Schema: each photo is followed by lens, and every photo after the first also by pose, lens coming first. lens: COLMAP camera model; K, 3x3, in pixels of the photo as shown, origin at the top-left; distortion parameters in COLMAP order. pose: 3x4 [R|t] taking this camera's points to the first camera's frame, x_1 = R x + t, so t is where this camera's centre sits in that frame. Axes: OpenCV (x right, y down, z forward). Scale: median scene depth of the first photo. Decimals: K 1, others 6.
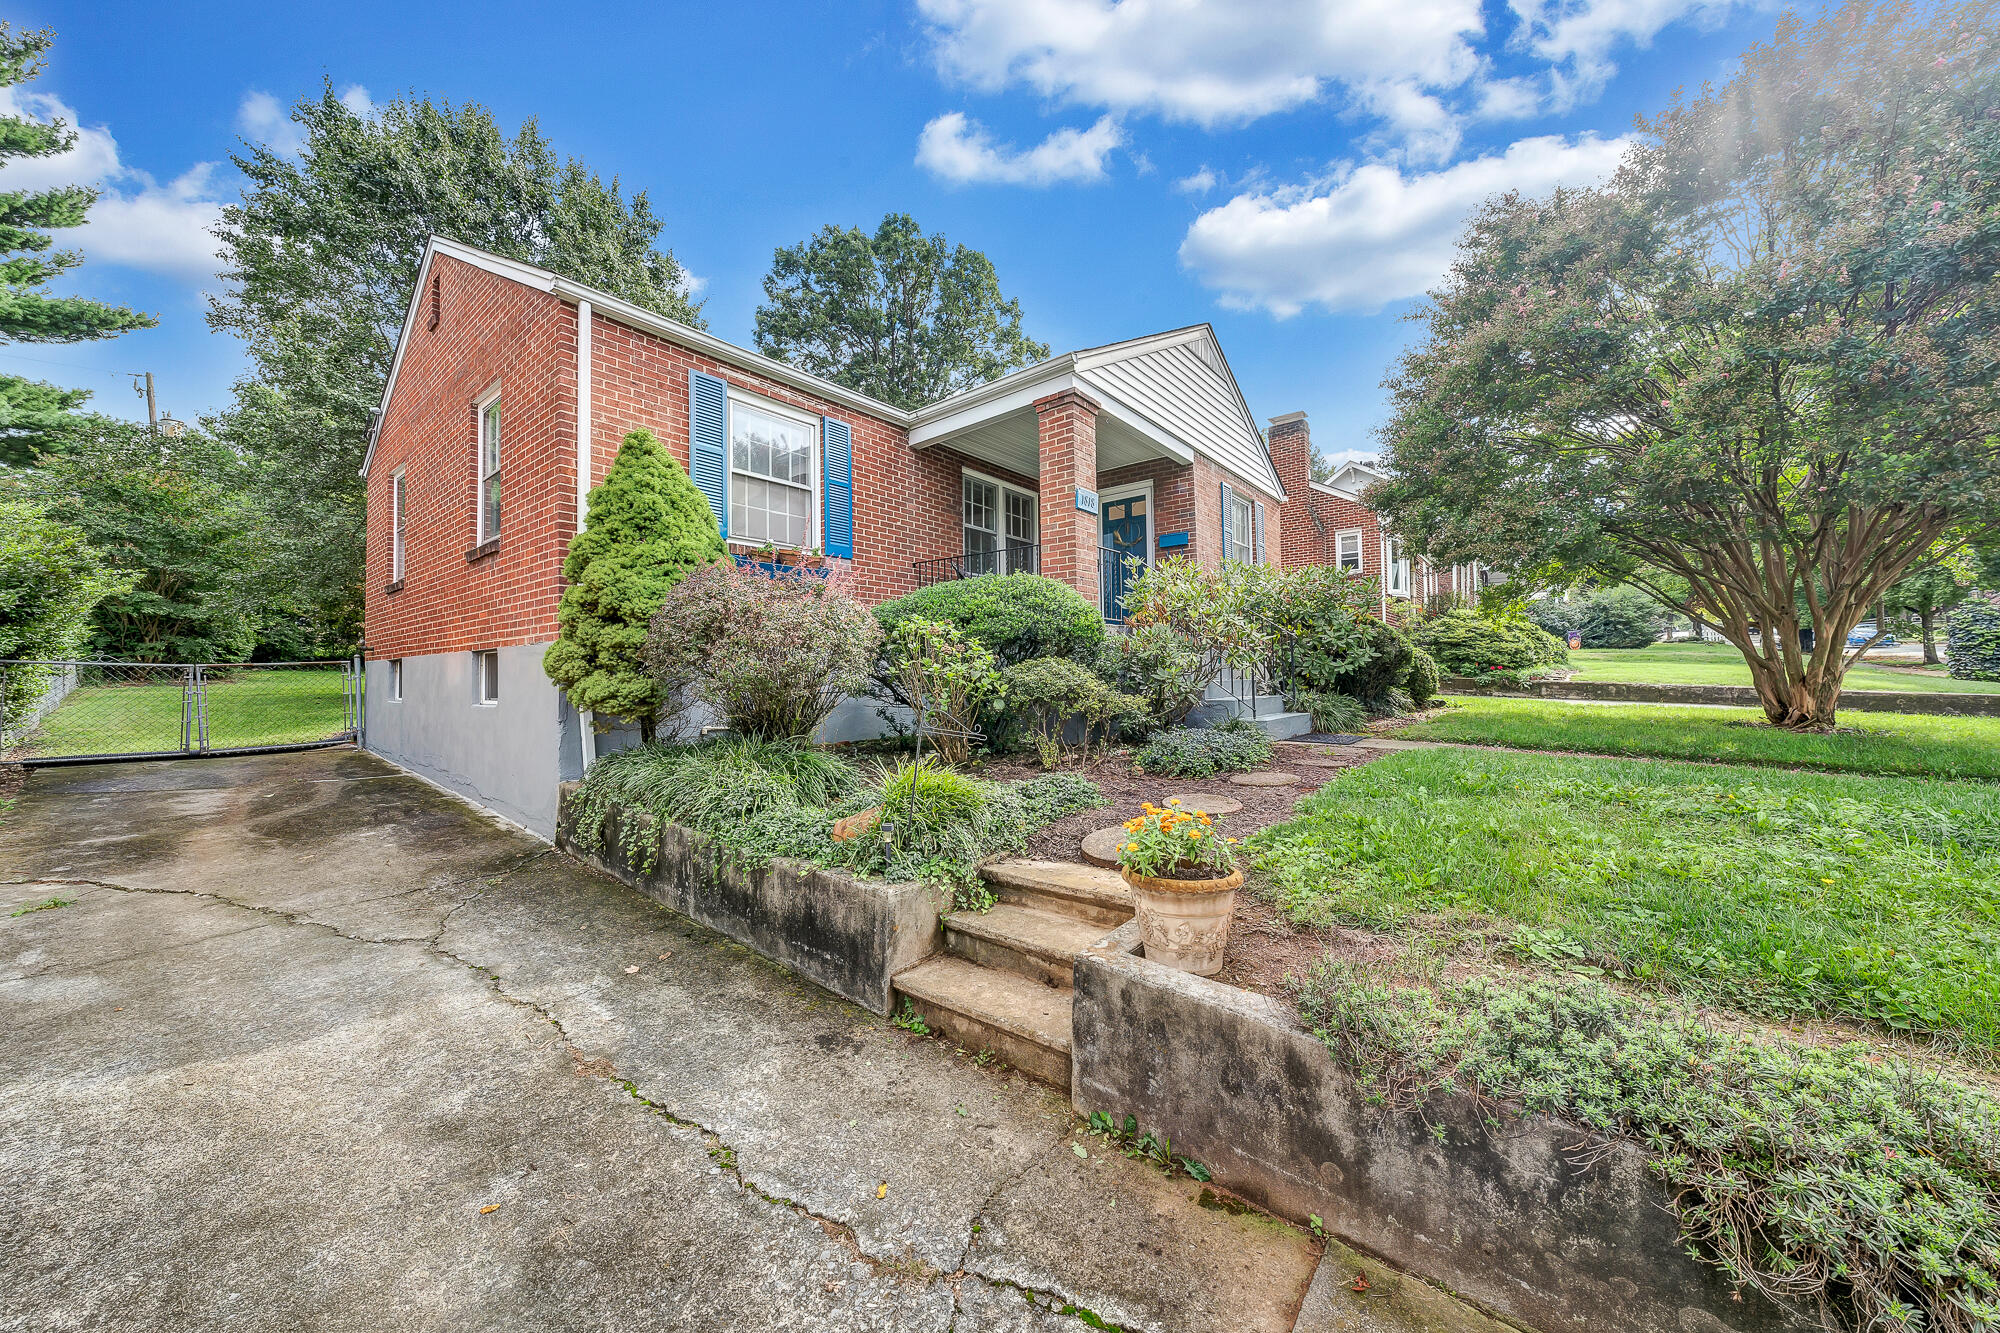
lens RADIAL K [[690.7, 0, 1002.6], [0, 690.7, 665.7], [0, 0, 1]] dist [-0.005973, 0.000897]
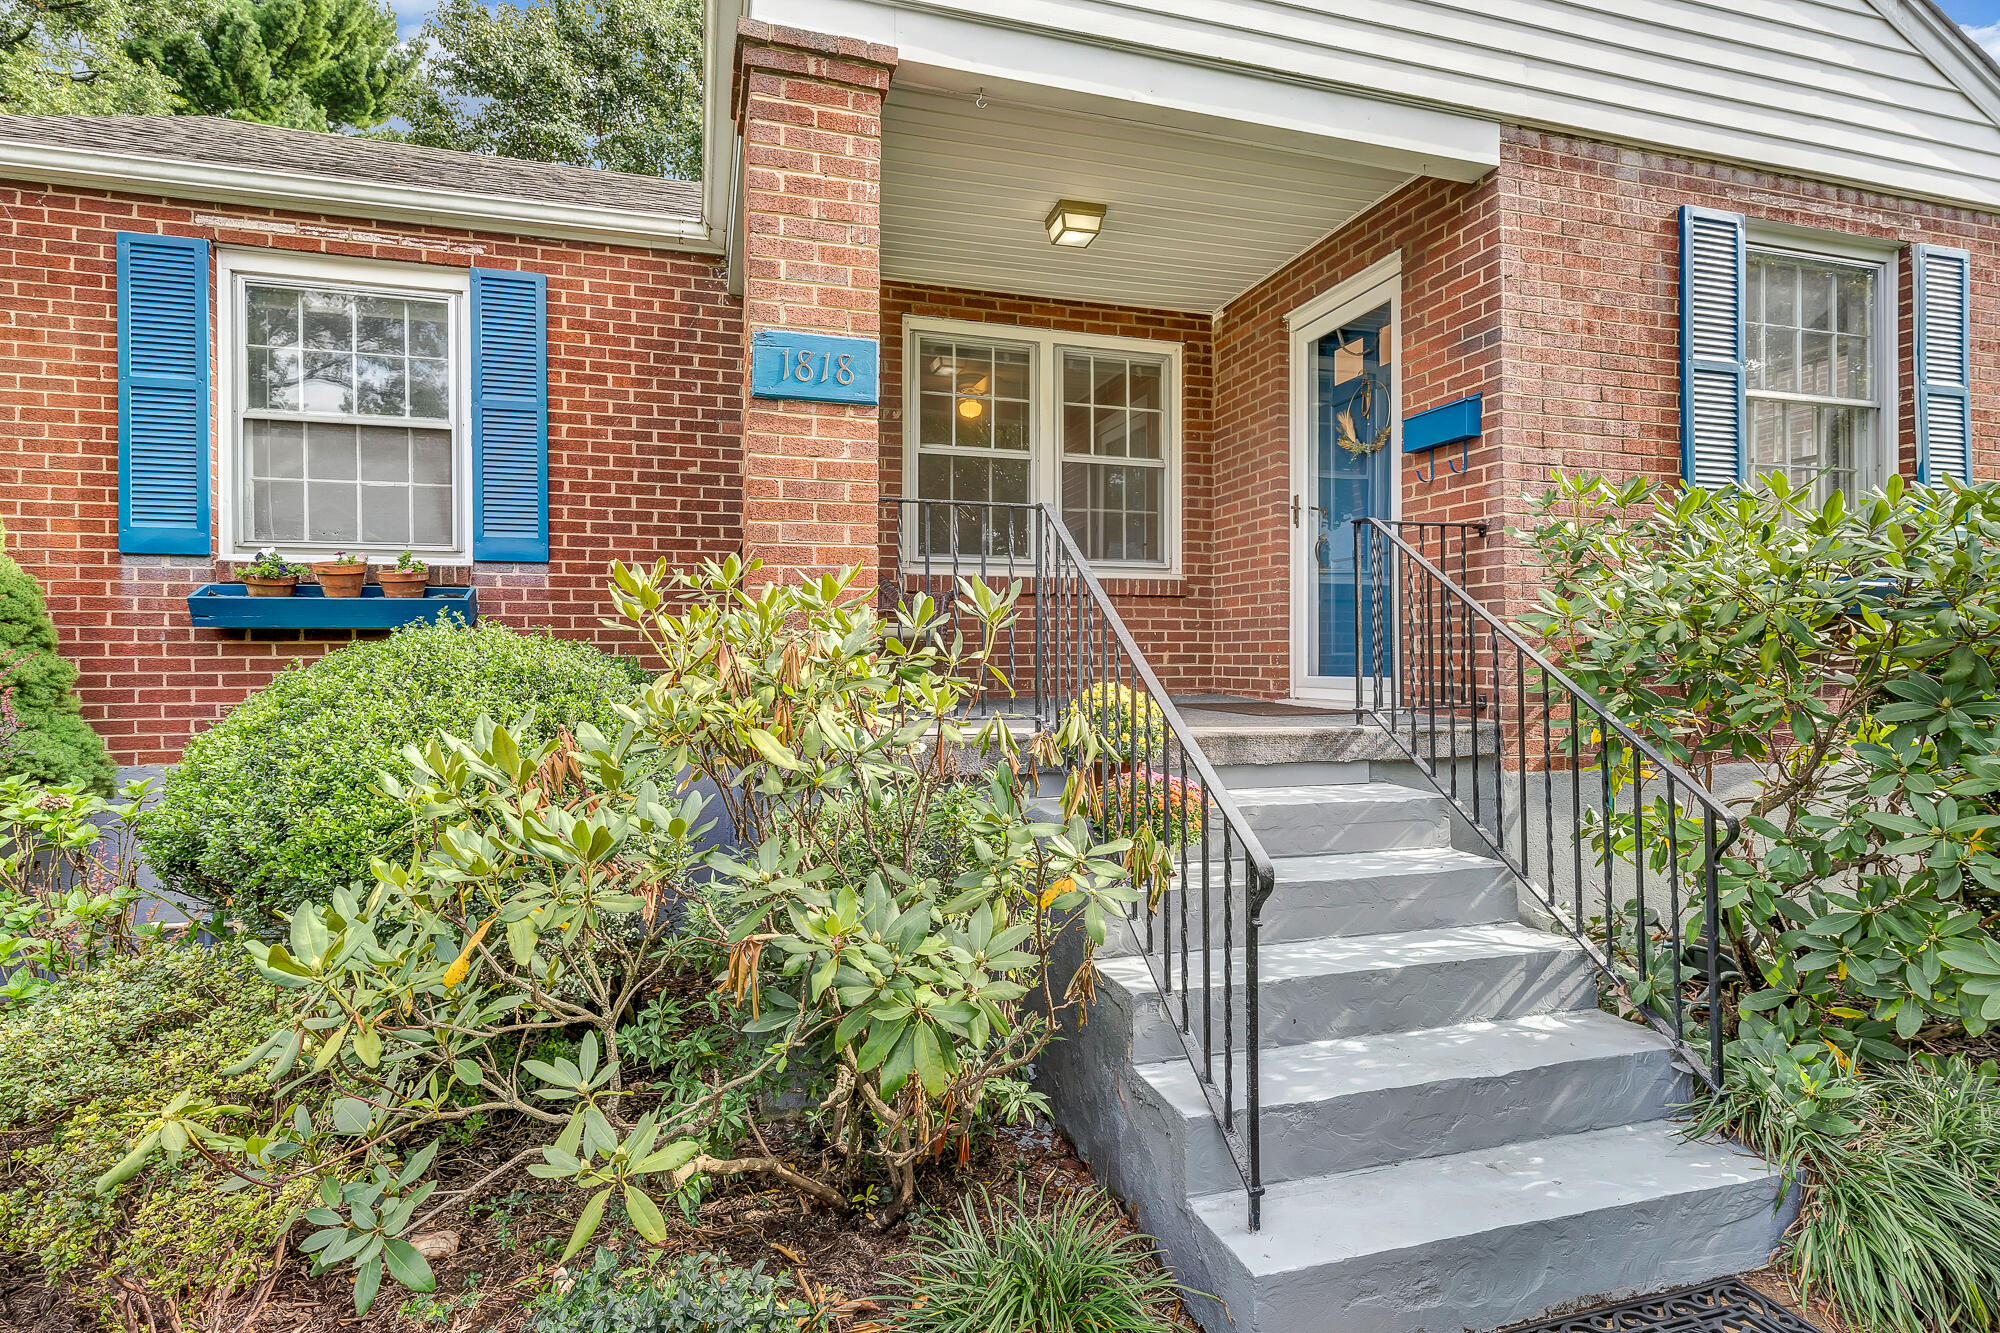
lens RADIAL K [[1010.2, 0, 1000.7], [0, 1010.2, 664.4], [0, 0, 1]] dist [0.004323, -0.001609]
pose [[0.824011, 0.014818, -0.566380, 0.363493], [0.001319, 0.999605, 0.028071, -0.088591], [0.566572, -0.023878, 0.823666, 0.514229]]
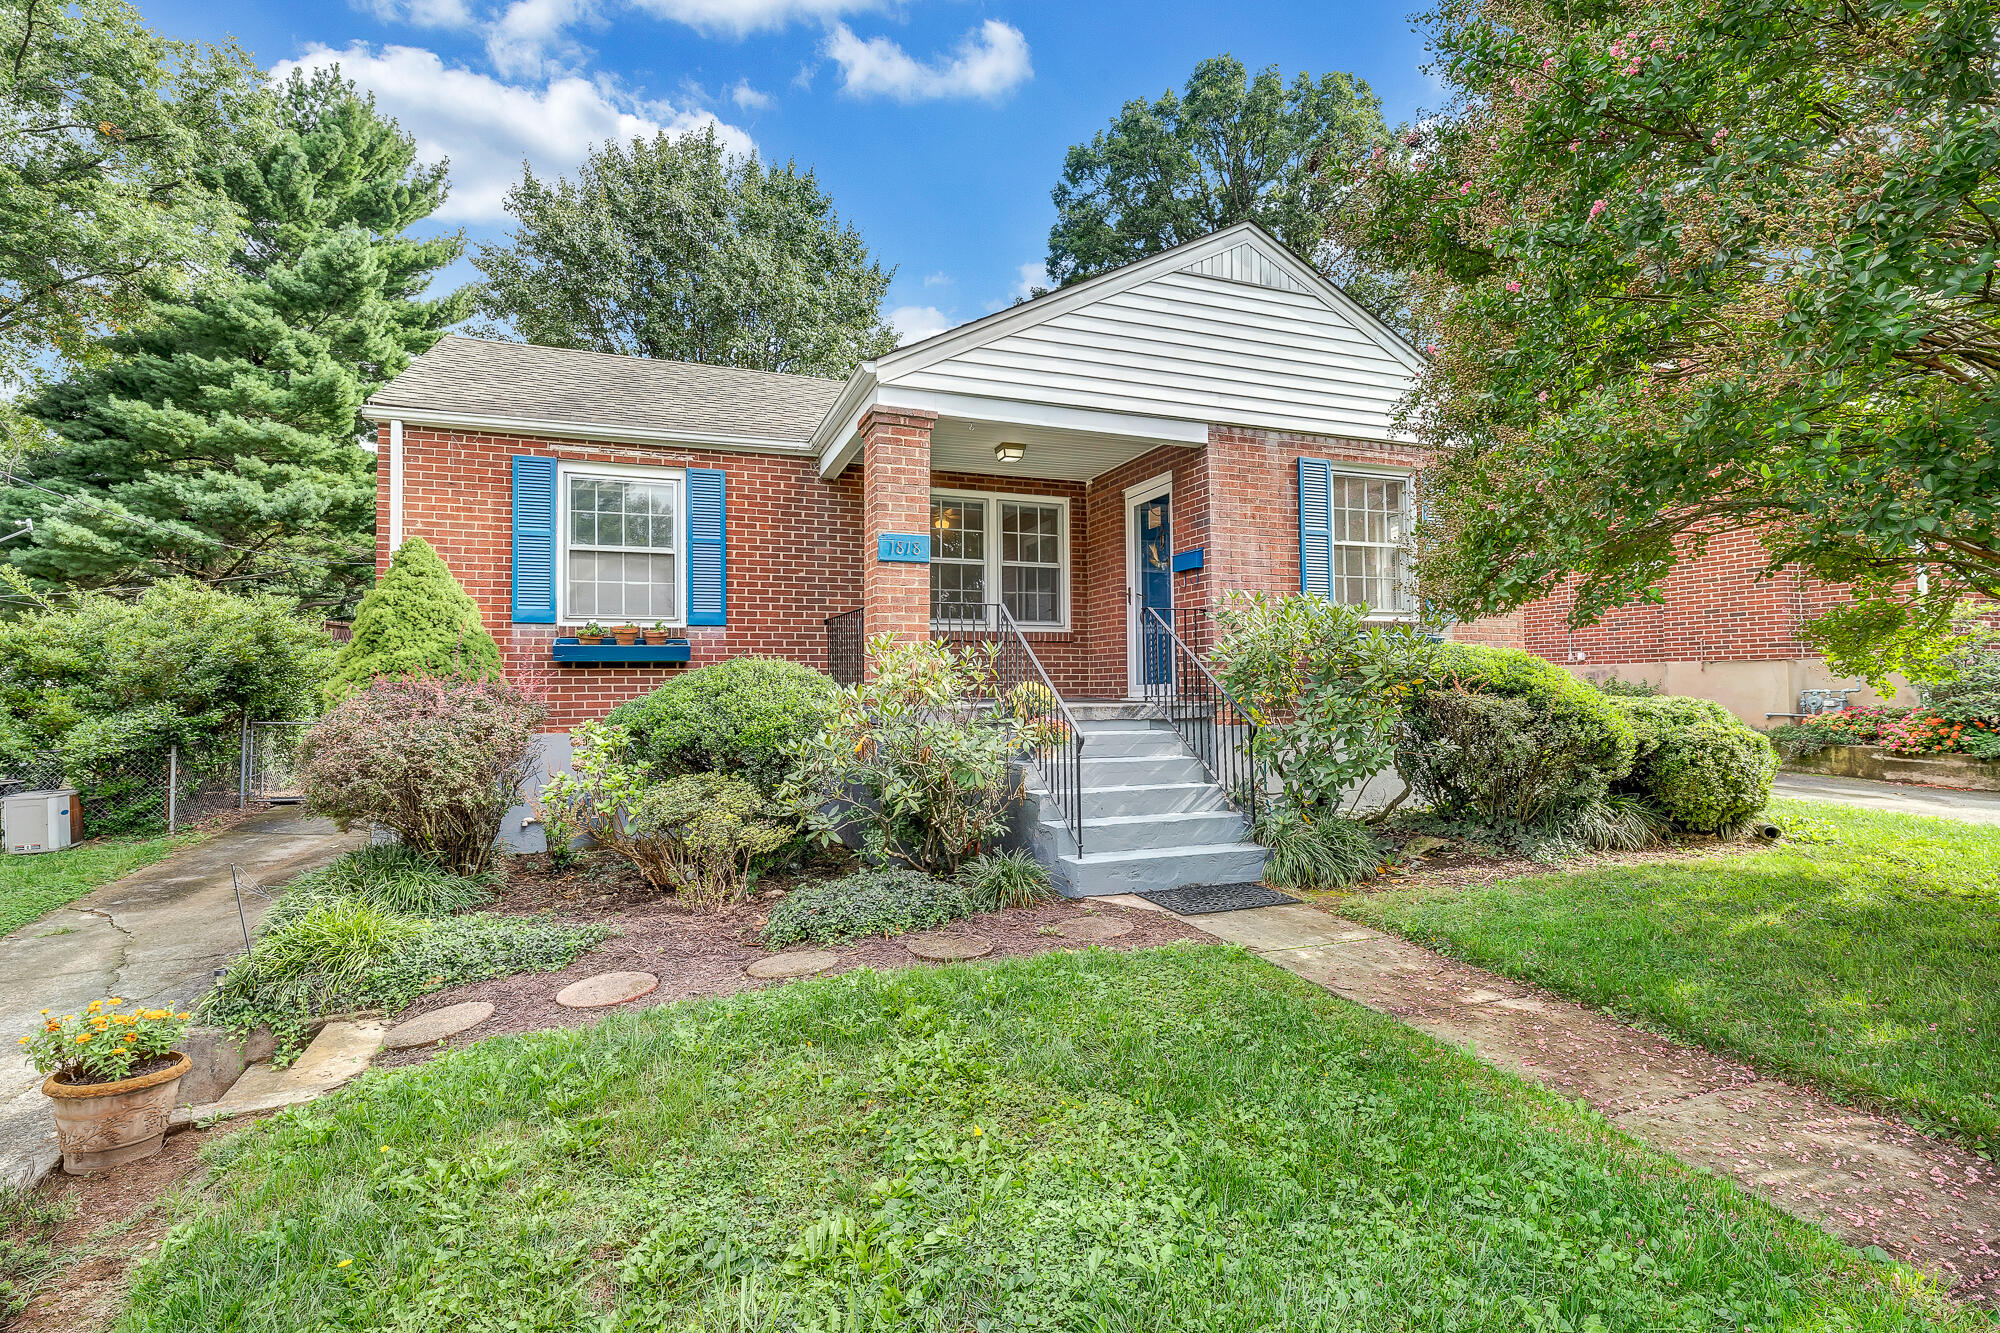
lens RADIAL K [[956.7, 0, 1000.5], [0, 956.7, 667.6], [0, 0, 1]] dist [-0.000420, -0.000321]
pose [[0.864836, -0.008662, -0.501980, 0.579790], [0.007266, 0.999962, -0.004736, -0.079607], [0.502002, 0.000449, 0.864866, 0.114103]]
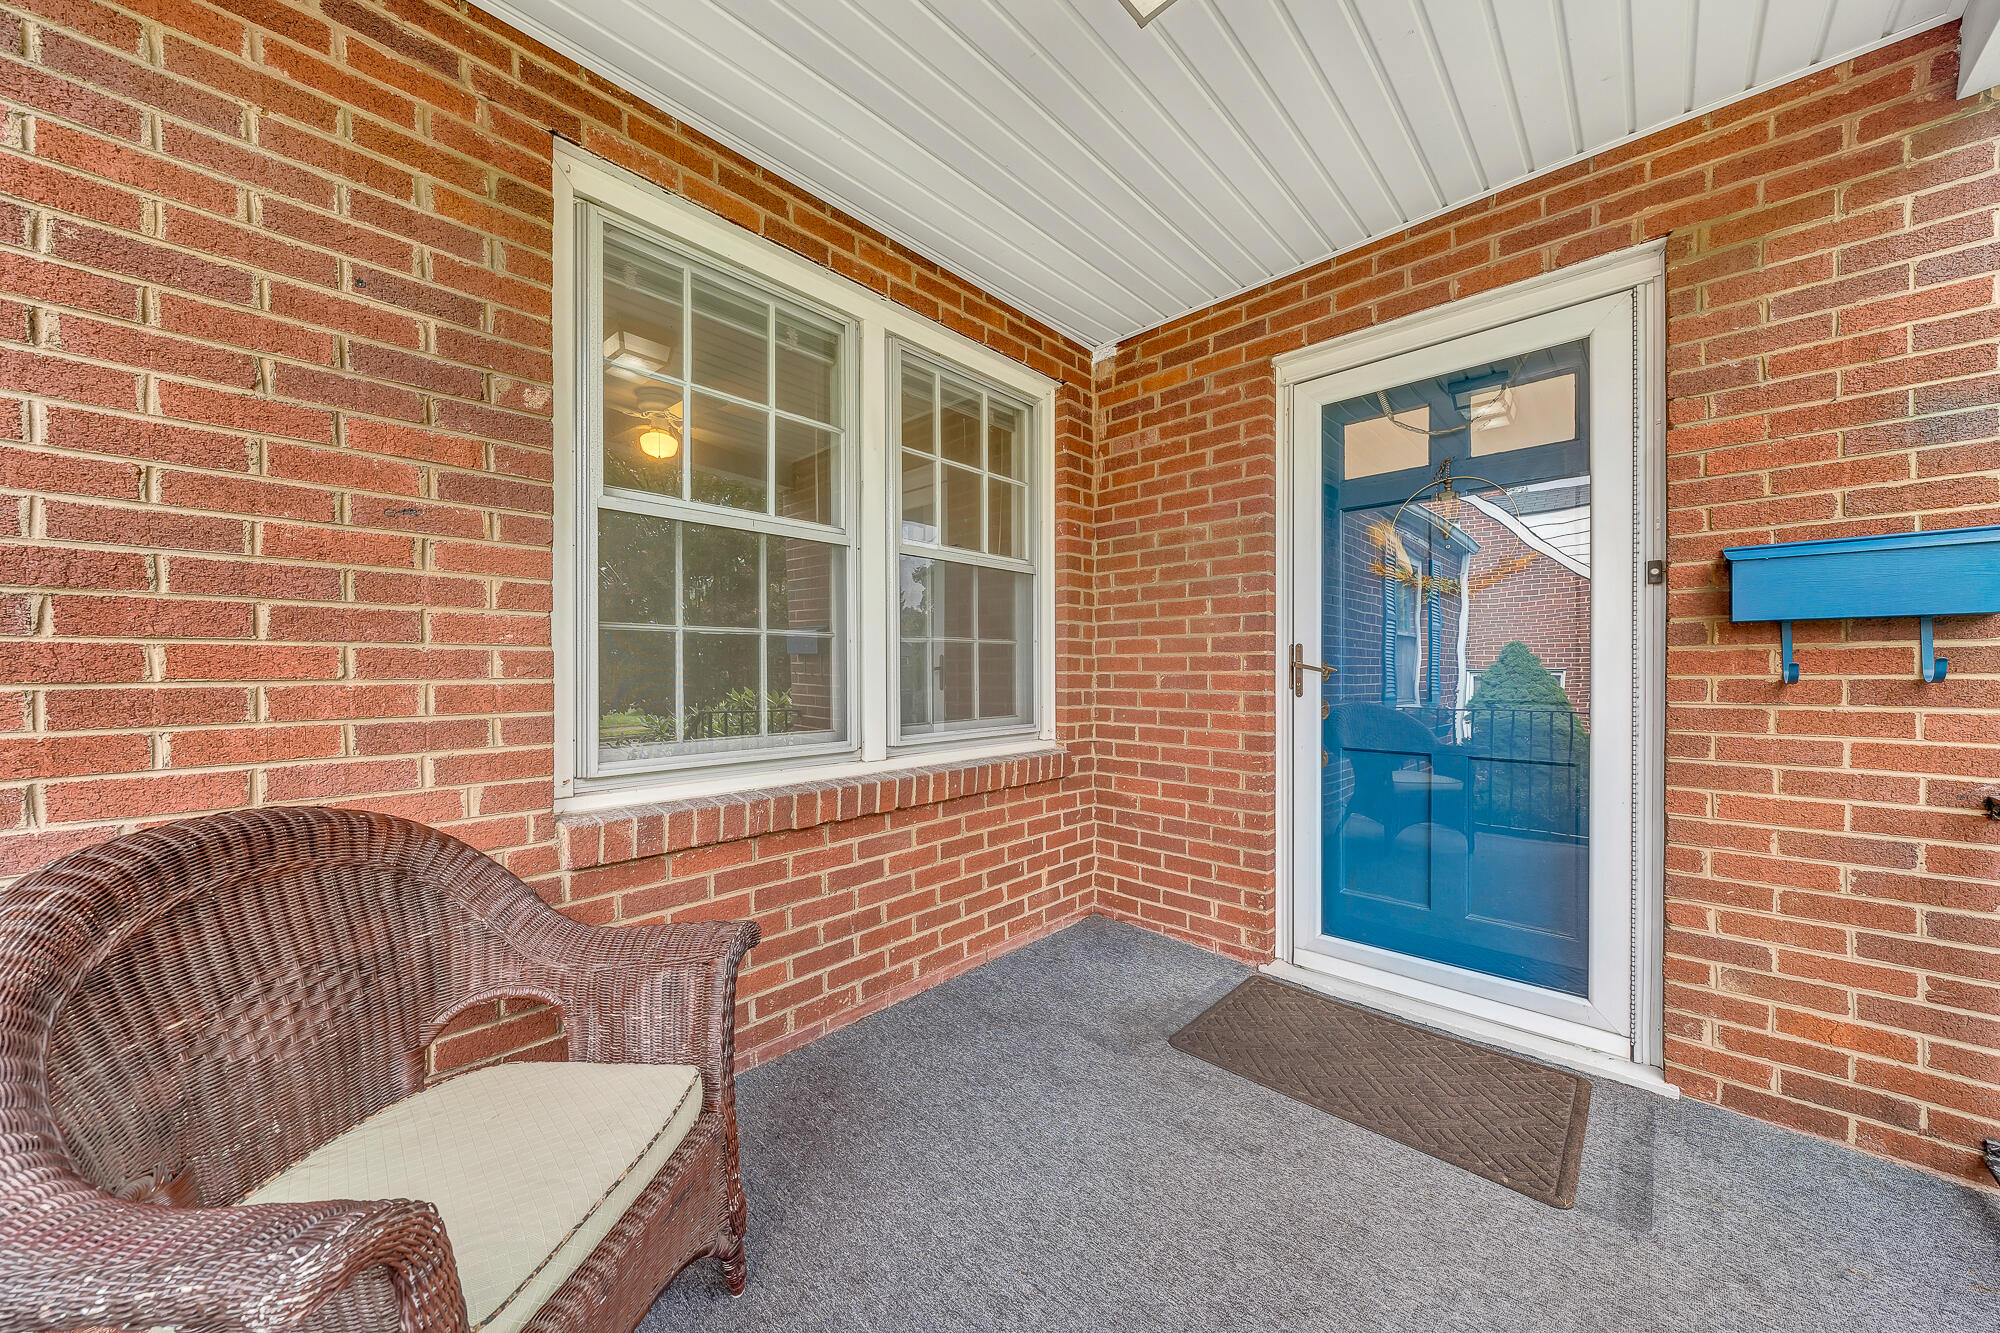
lens RADIAL K [[690.7, 0, 994.8], [0, 690.7, 678.2], [0, 0, 1]] dist [-0.005973, 0.000897]
pose [[0.995778, 0.013936, -0.090730, 0.065117], [-0.010877, 0.999358, 0.034122, -0.170542], [0.091147, -0.032991, 0.995291, 0.857083]]
